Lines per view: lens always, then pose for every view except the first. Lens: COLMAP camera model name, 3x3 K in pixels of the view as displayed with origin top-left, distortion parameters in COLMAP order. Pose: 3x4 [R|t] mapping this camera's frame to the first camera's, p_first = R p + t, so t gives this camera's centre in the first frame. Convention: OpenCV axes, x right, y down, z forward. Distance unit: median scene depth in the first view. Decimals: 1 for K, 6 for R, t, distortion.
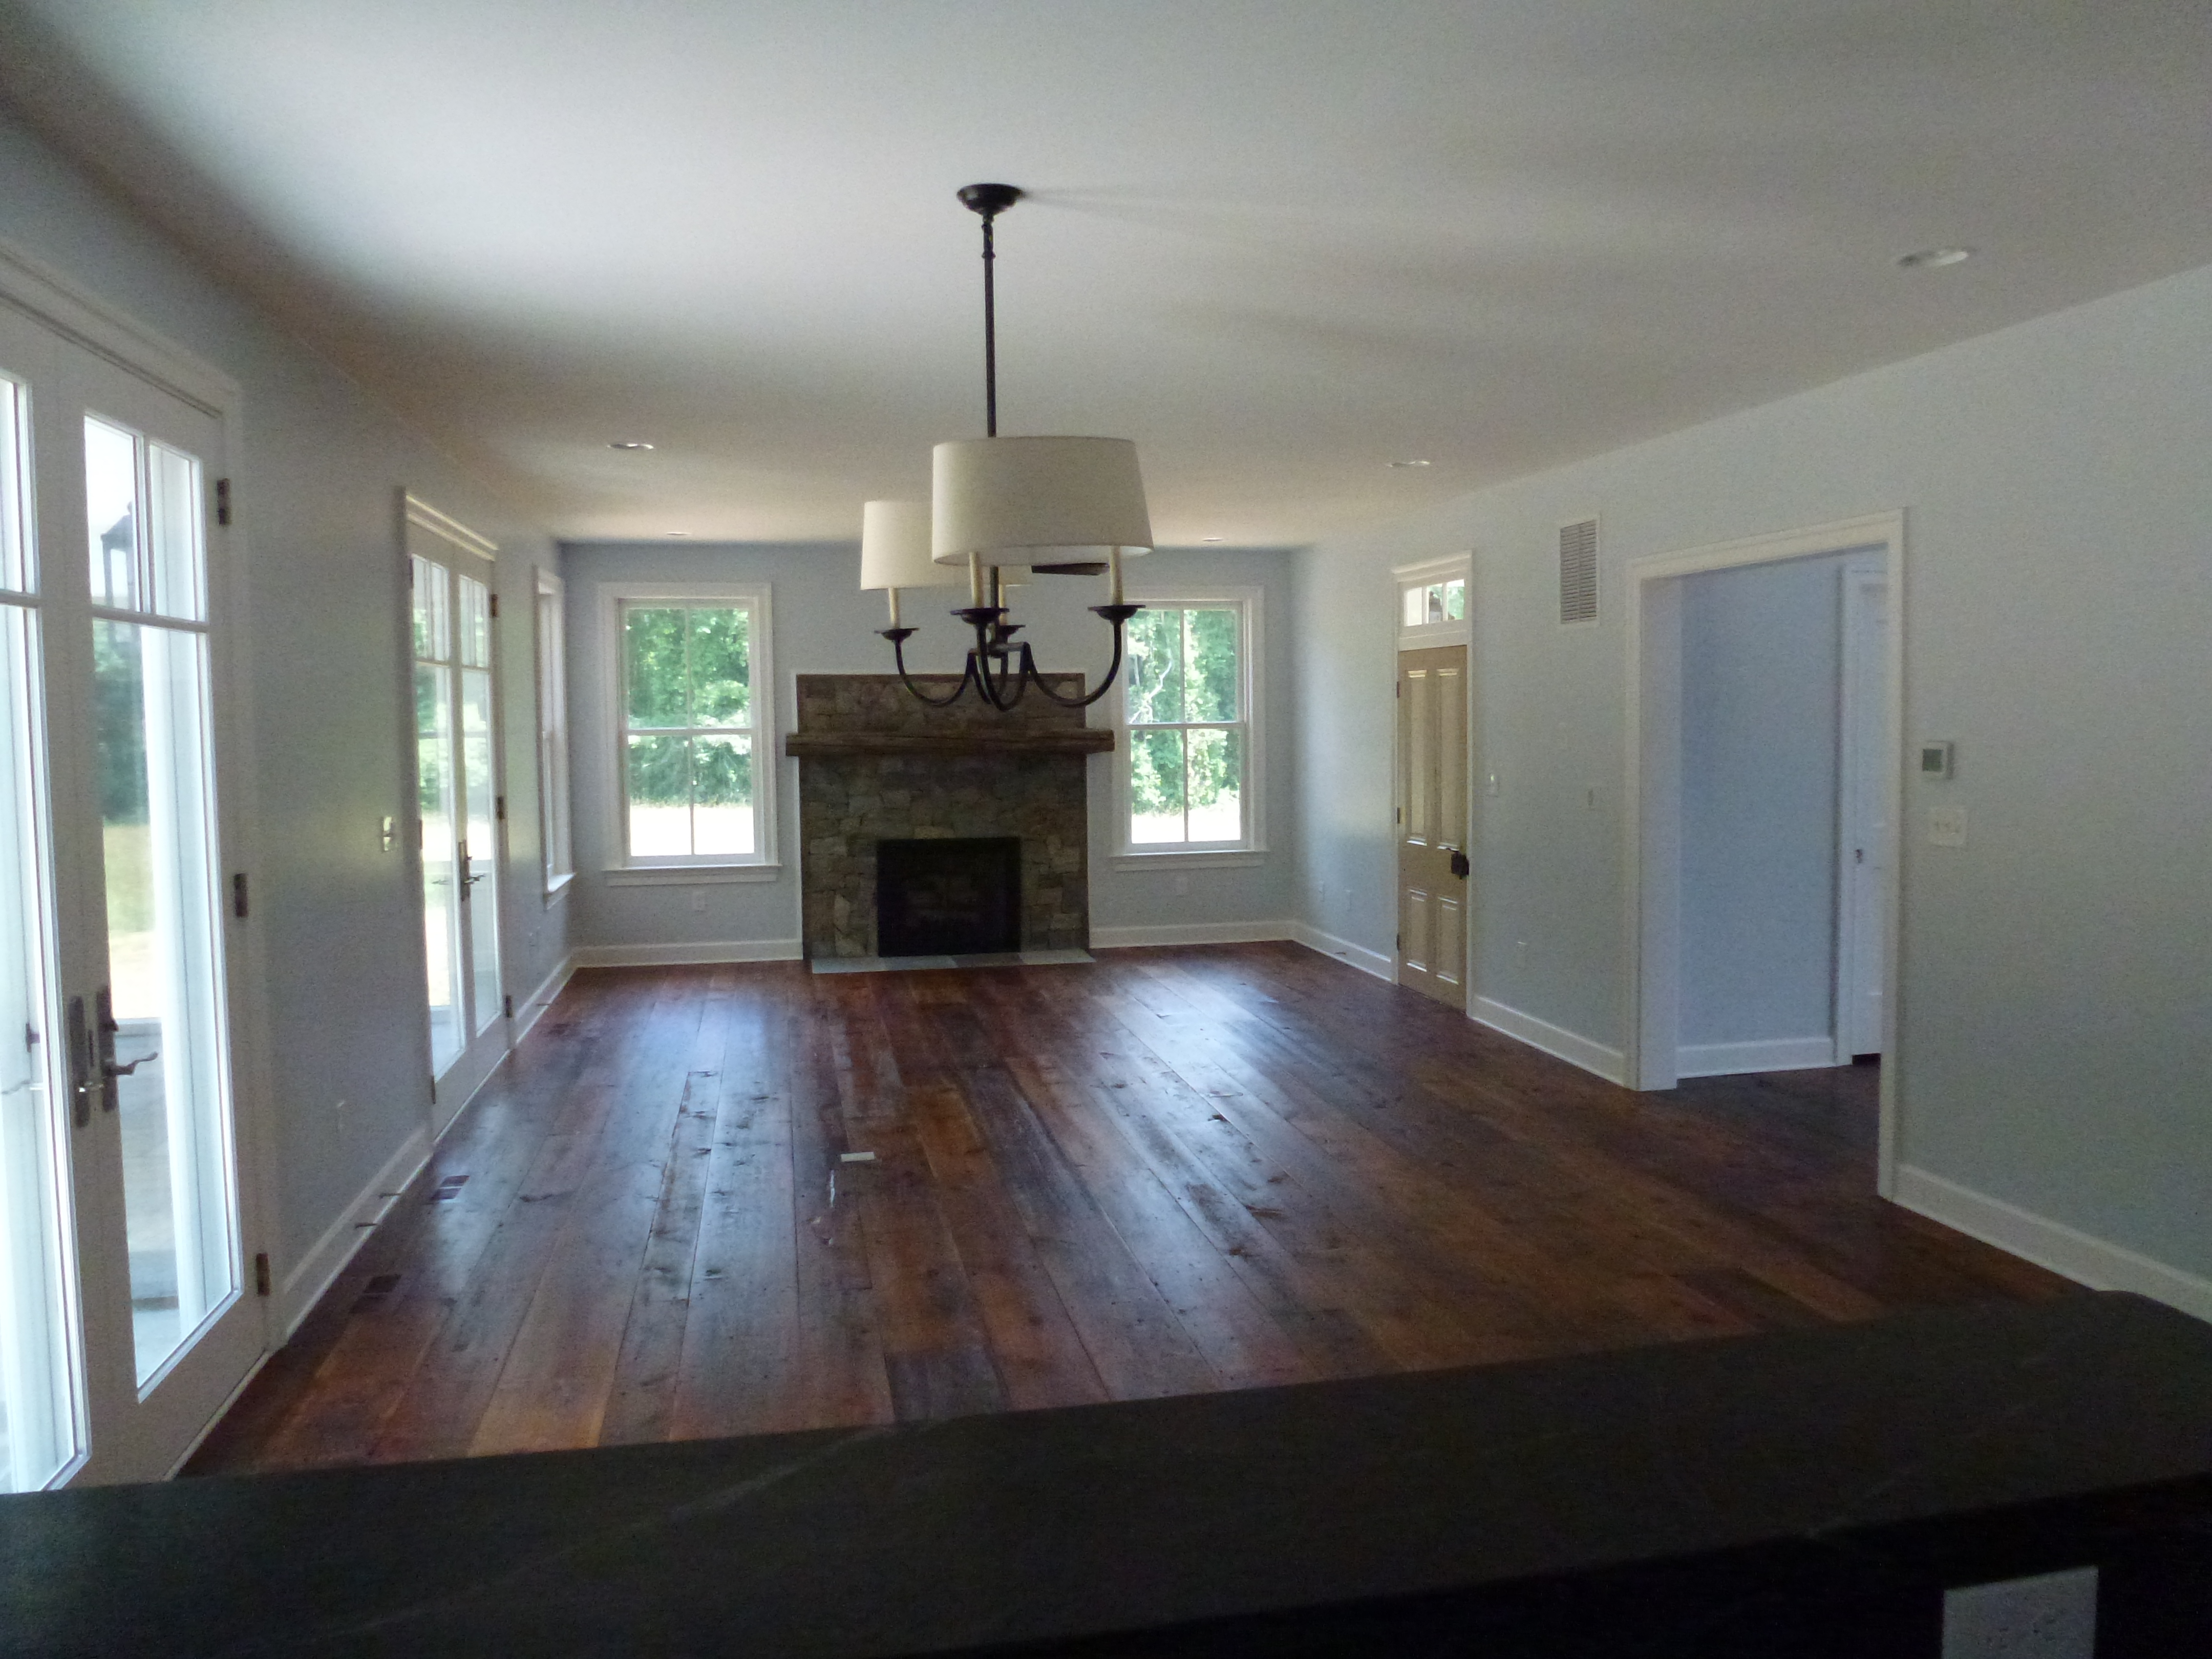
lens RADIAL K [[1583.3, 0, 1112.4], [0, 1583.3, 824.1], [0, 0, 1]] dist [-0.068467, 0.024431]
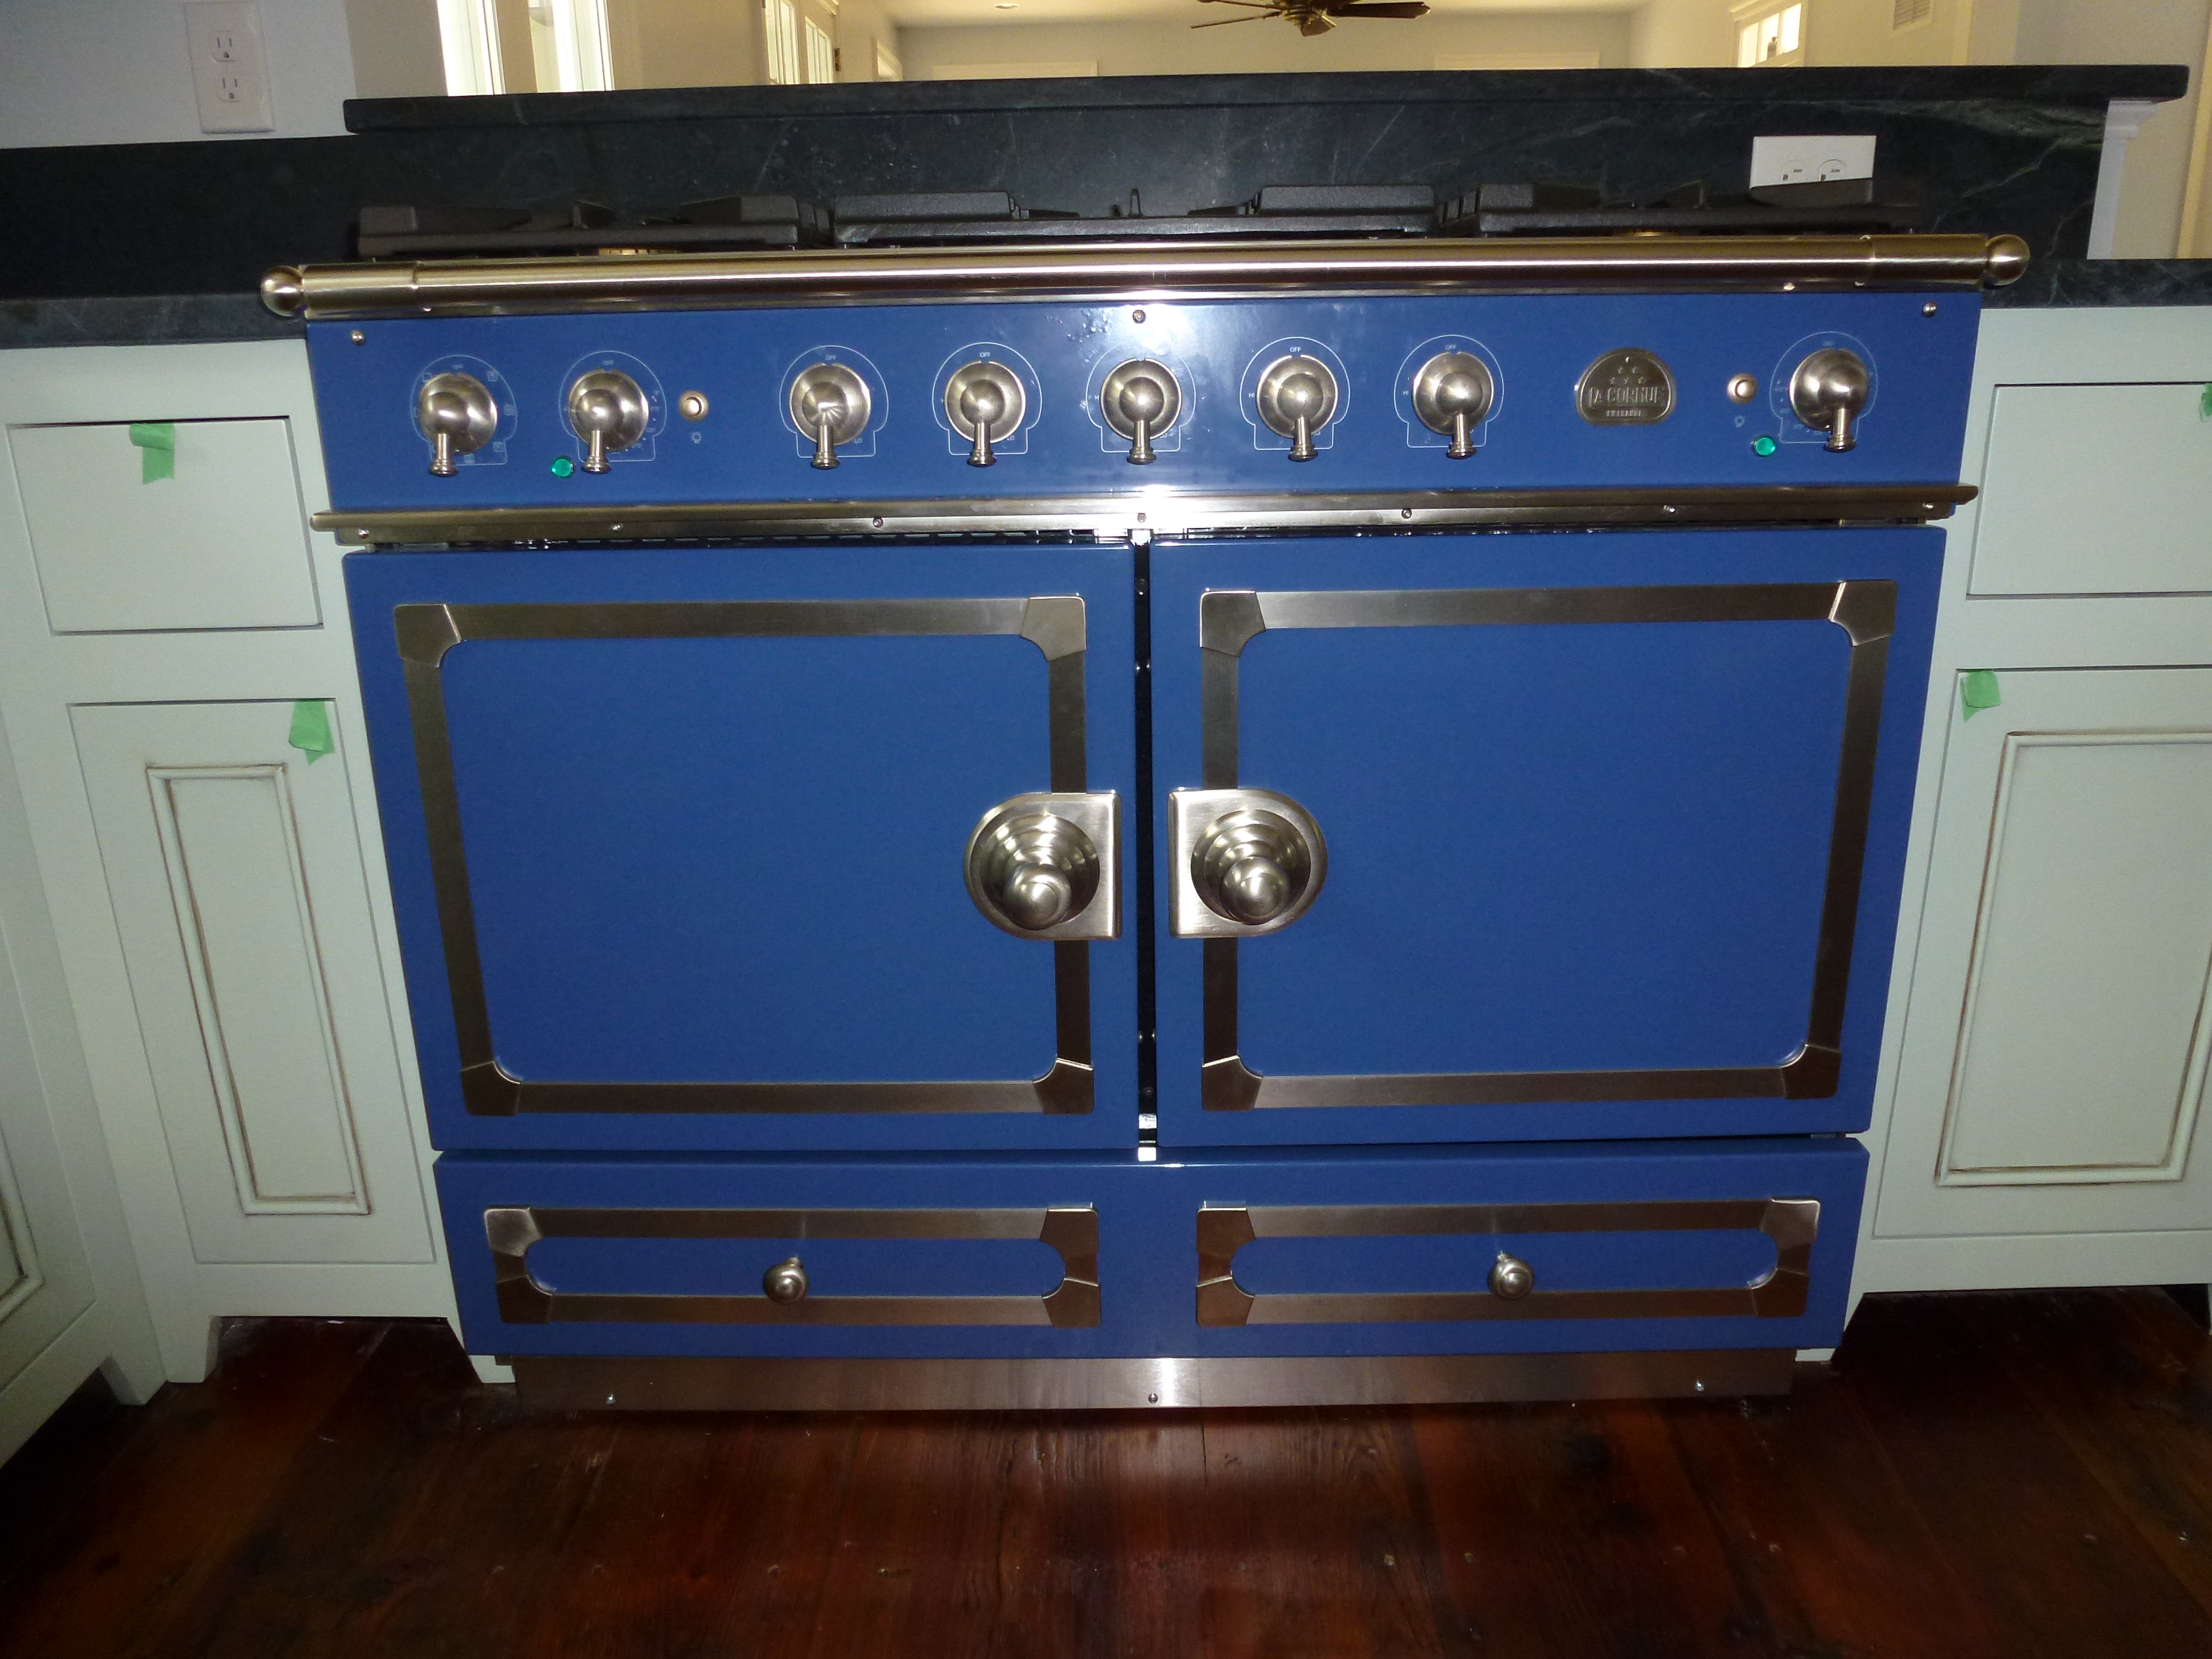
lens RADIAL K [[1583.3, 0, 1115.1], [0, 1583.3, 827.5], [0, 0, 1]] dist [-0.068467, 0.024431]
pose [[0.976893, 0.050953, -0.207566, 0.047466], [0.001265, 0.969772, 0.244009, 0.129576], [0.213725, -0.238633, 0.947299, -0.116090]]
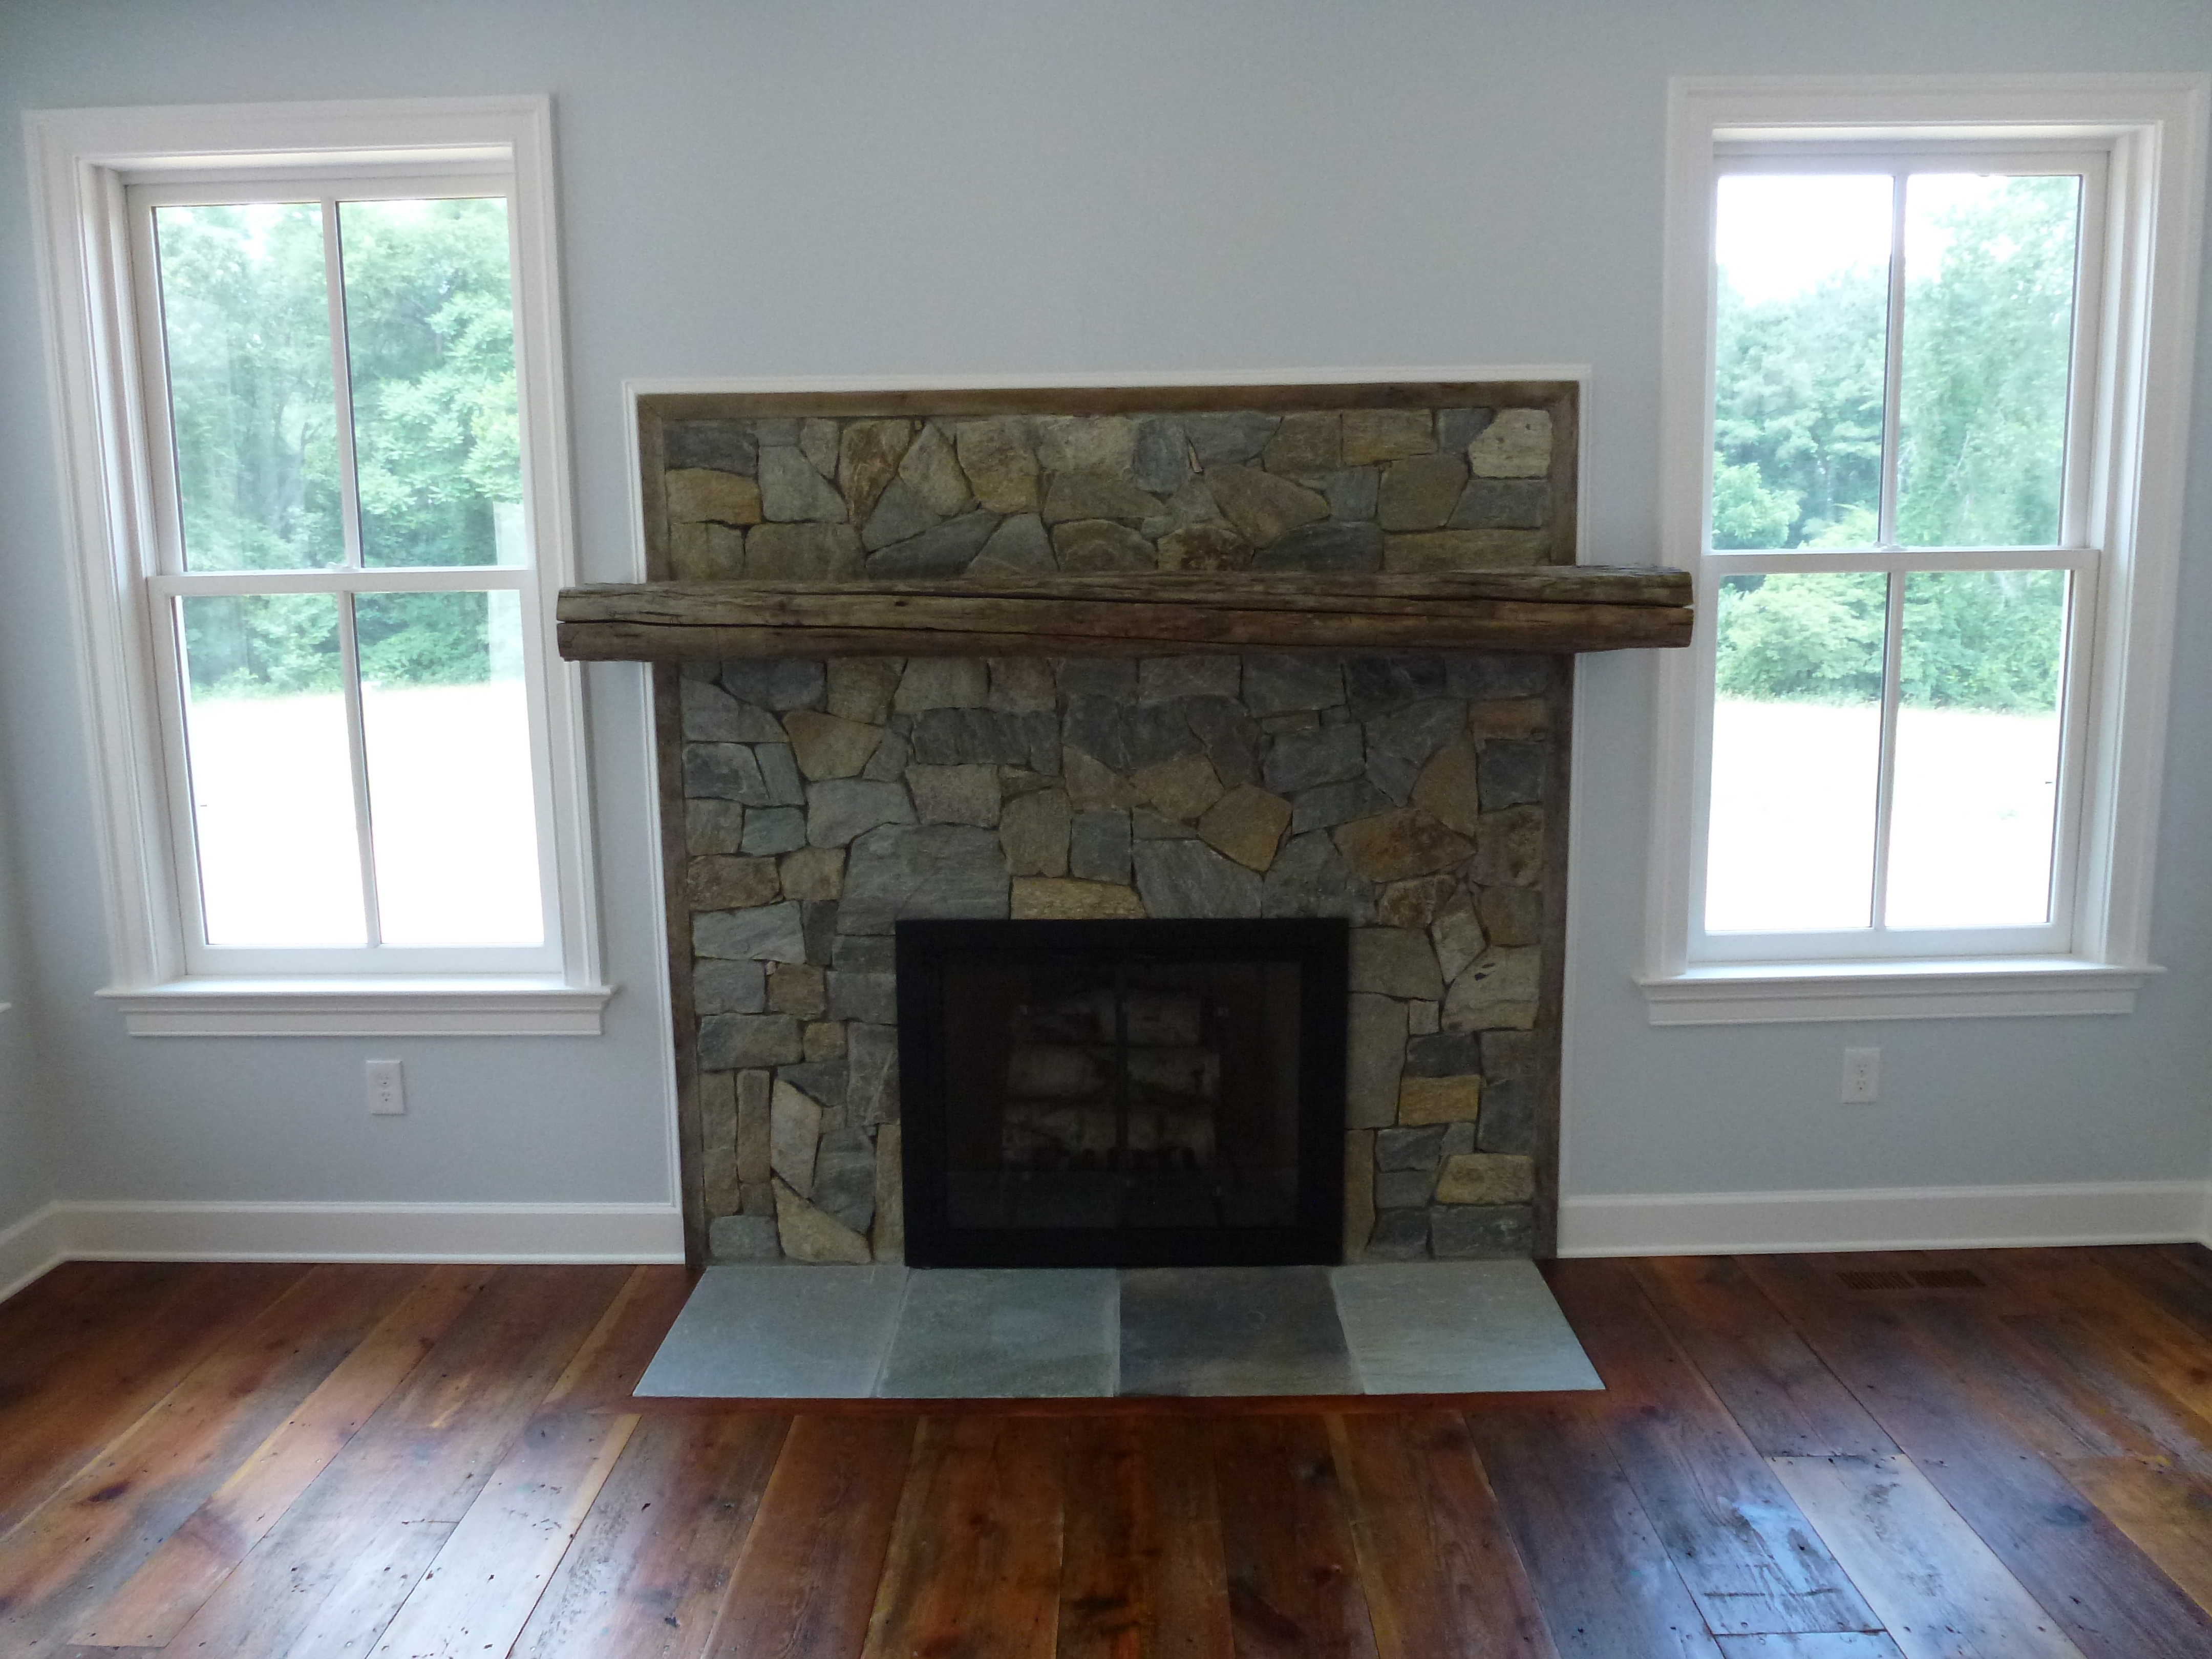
lens RADIAL K [[1583.3, 0, 1103.3], [0, 1583.3, 833.0], [0, 0, 1]] dist [-0.068467, 0.024431]
pose [[0.975162, 0.031303, -0.219268, -0.056424], [-0.009130, 0.994802, 0.101414, -0.059195], [0.221303, -0.096893, 0.970380, 1.026724]]
